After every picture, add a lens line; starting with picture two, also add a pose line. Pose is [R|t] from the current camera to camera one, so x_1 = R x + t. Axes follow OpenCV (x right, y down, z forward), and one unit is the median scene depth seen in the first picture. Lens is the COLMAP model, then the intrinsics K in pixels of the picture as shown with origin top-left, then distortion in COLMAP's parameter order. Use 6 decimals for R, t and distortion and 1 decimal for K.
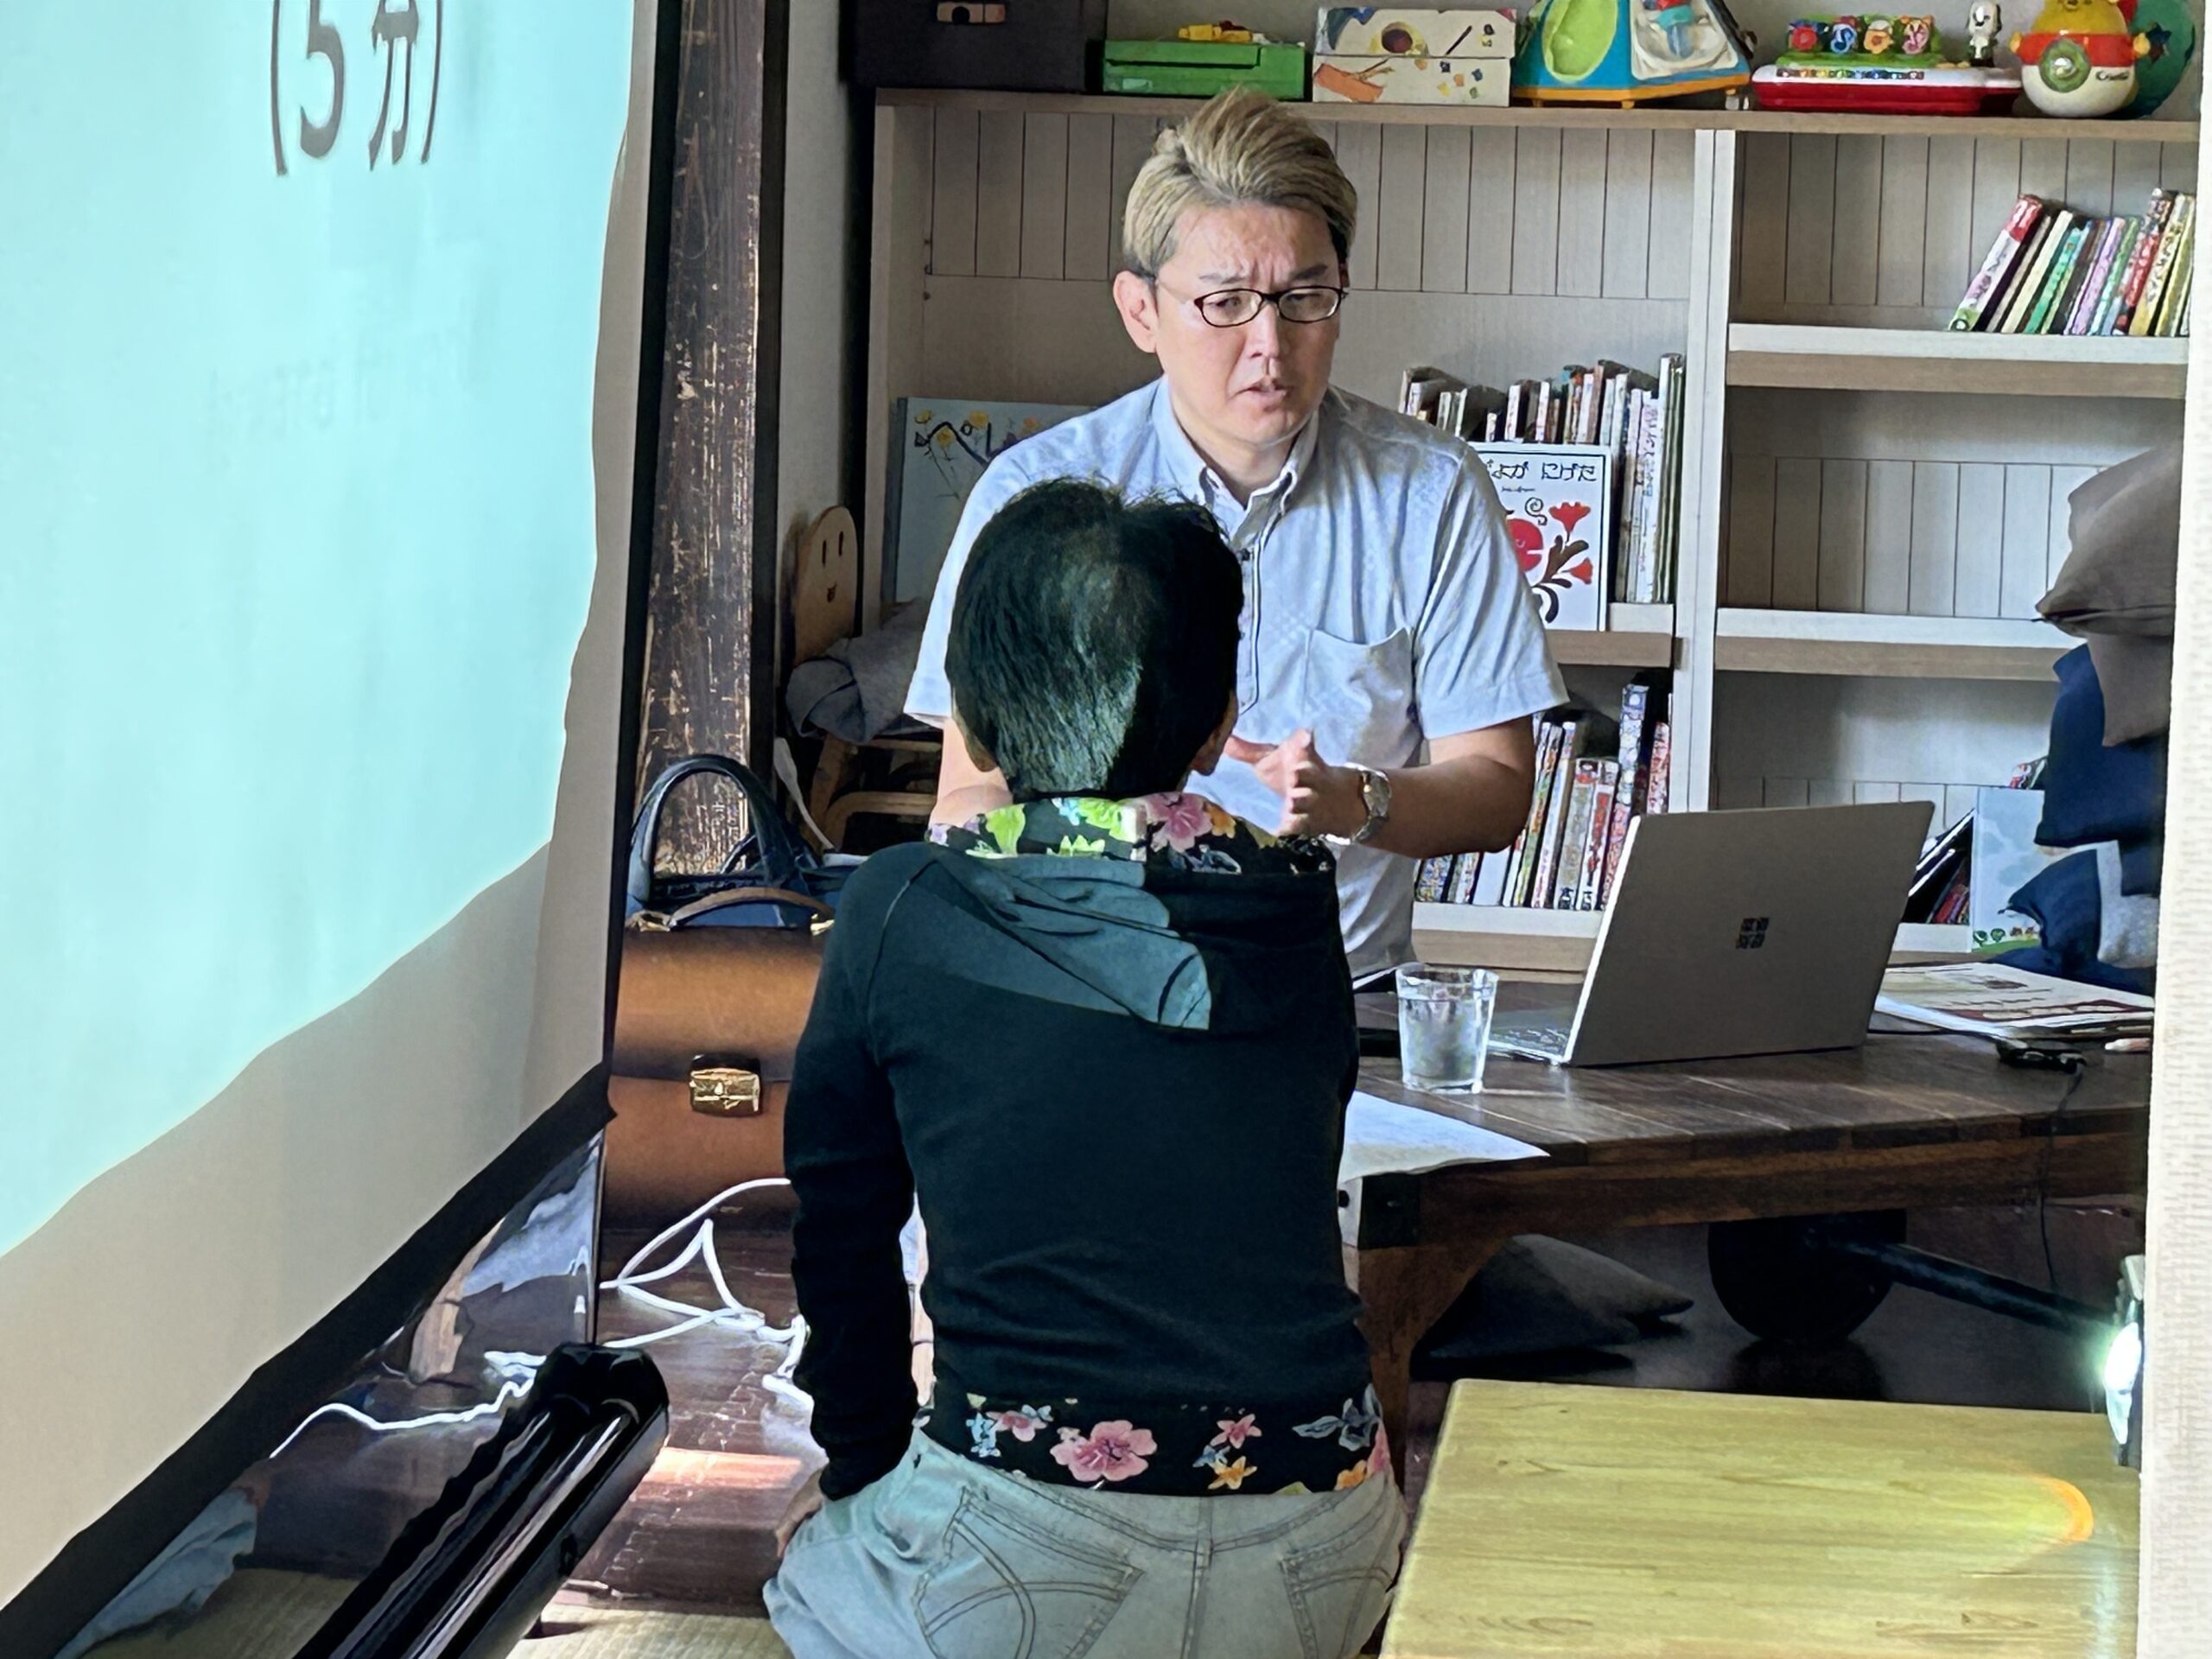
lens RADIAL K [[6728.6, 0, 1106.0], [0, 6728.6, 829.5], [0, 0, 1]] dist [0.423610, 2.080148]
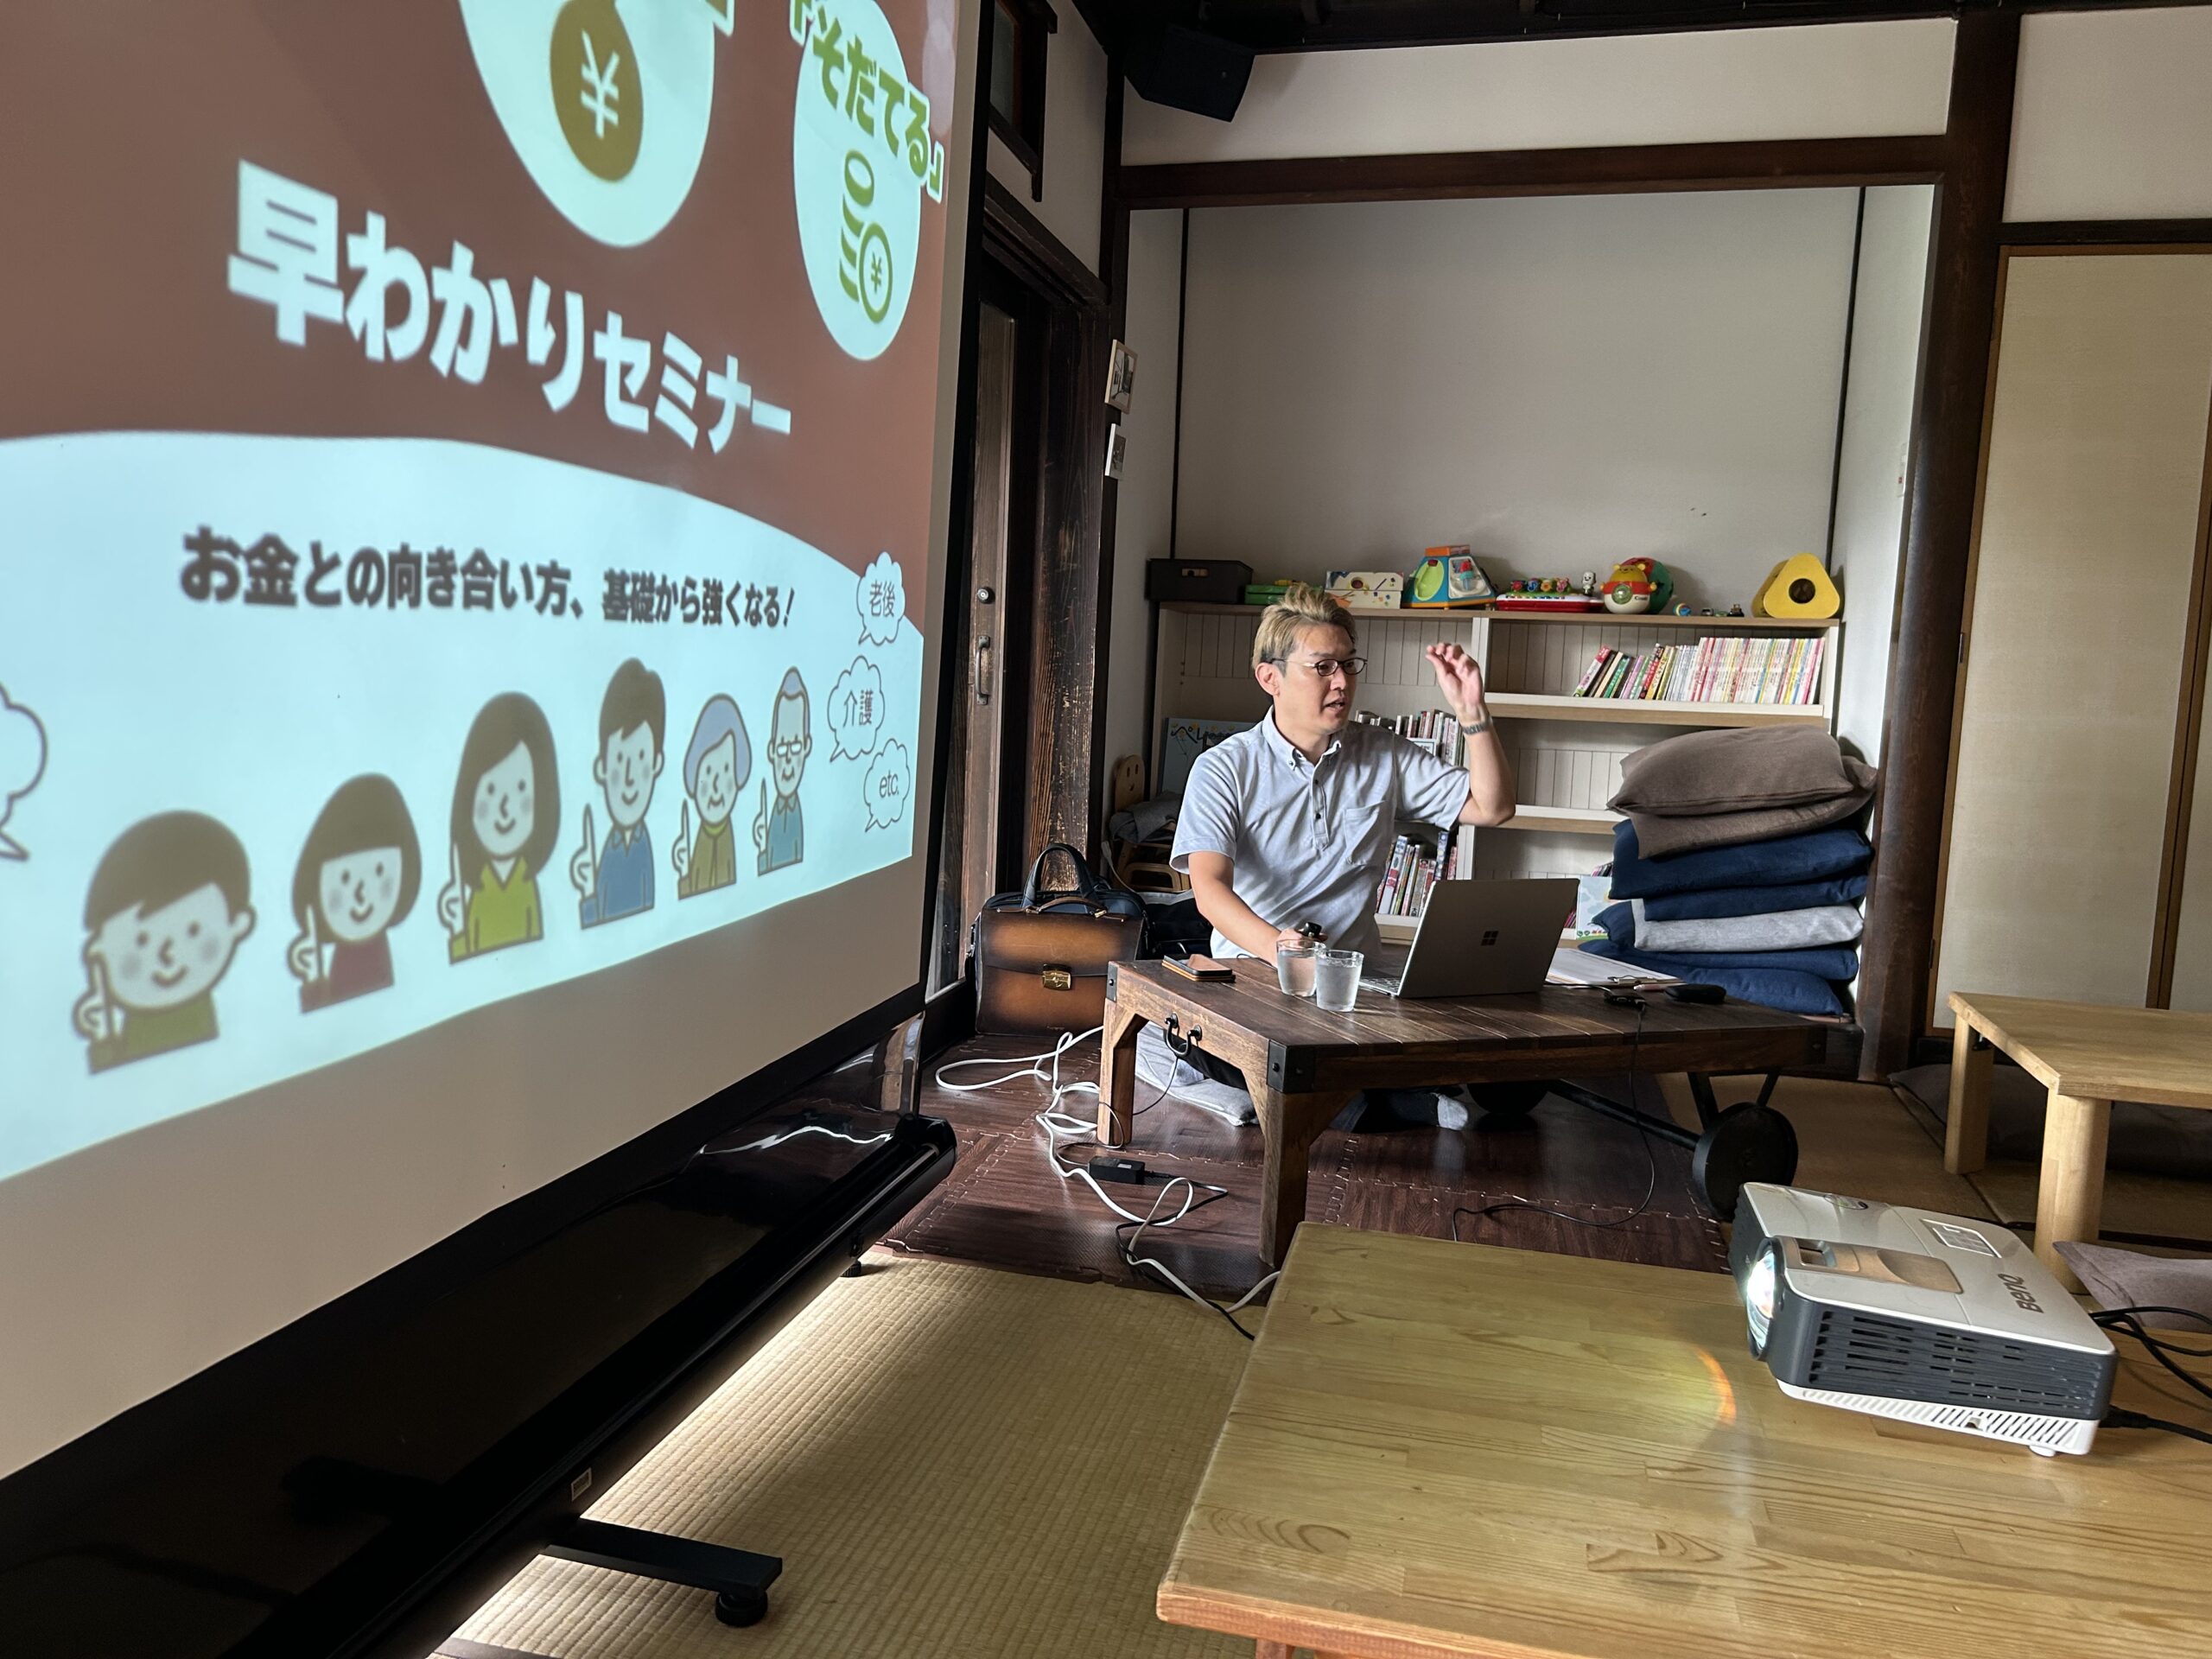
lens RADIAL K [[1644.1, 0, 1106.0], [0, 1644.1, 829.5], [0, 0, 1]] dist [0.221486, -0.351181]
pose [[0.991080, 0.026640, -0.130579, 0.033286], [-0.030467, 0.999160, -0.027400, -0.000609], [0.129739, 0.031134, 0.991059, 0.355482]]
